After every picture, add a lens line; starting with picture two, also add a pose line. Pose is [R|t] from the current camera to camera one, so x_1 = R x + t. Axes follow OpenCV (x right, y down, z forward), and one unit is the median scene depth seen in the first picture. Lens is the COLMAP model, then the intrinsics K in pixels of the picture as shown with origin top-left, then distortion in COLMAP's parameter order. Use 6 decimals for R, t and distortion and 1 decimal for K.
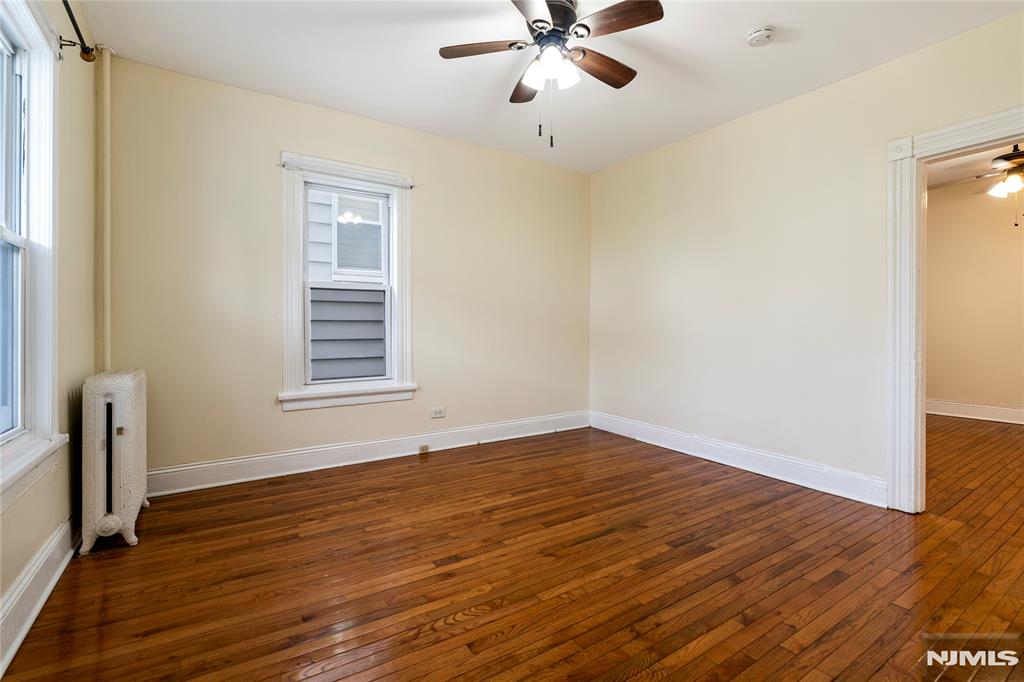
lens RADIAL K [[467.6, 0, 511.1], [0, 467.6, 332.7], [0, 0, 1]] dist [-0.000480, -0.000171]
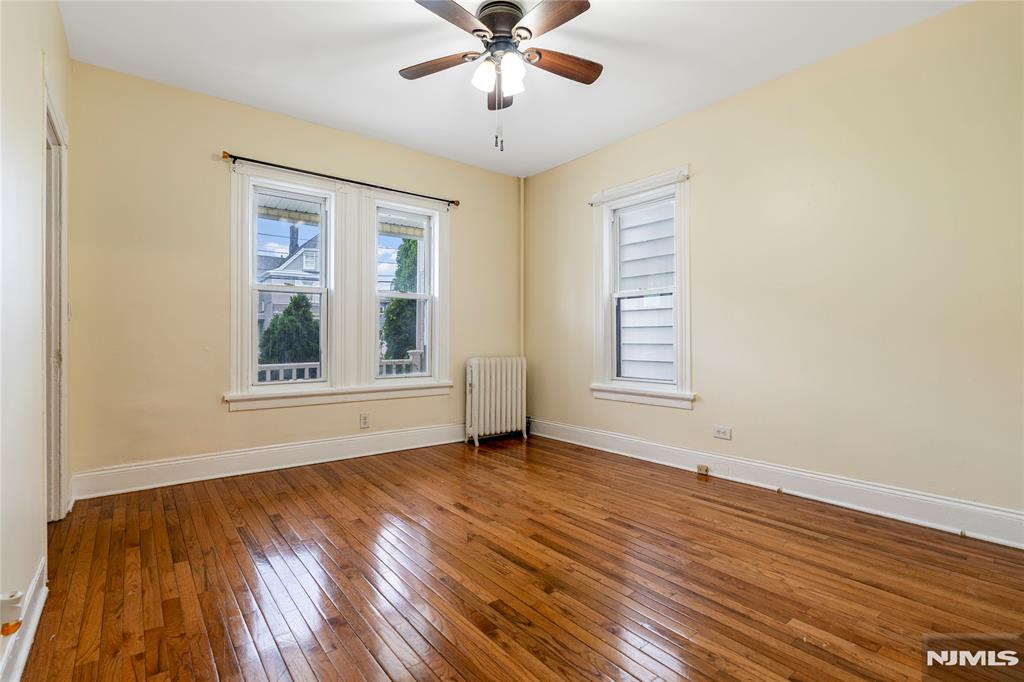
lens RADIAL K [[478.3, 0, 509.2], [0, 478.3, 339.6], [0, 0, 1]] dist [-0.001641, -0.000252]
pose [[0.091533, 0.004908, -0.995790, 0.963703], [-0.007911, 0.999960, 0.004201, 0.007084], [0.995771, 0.007493, 0.091568, 0.797717]]
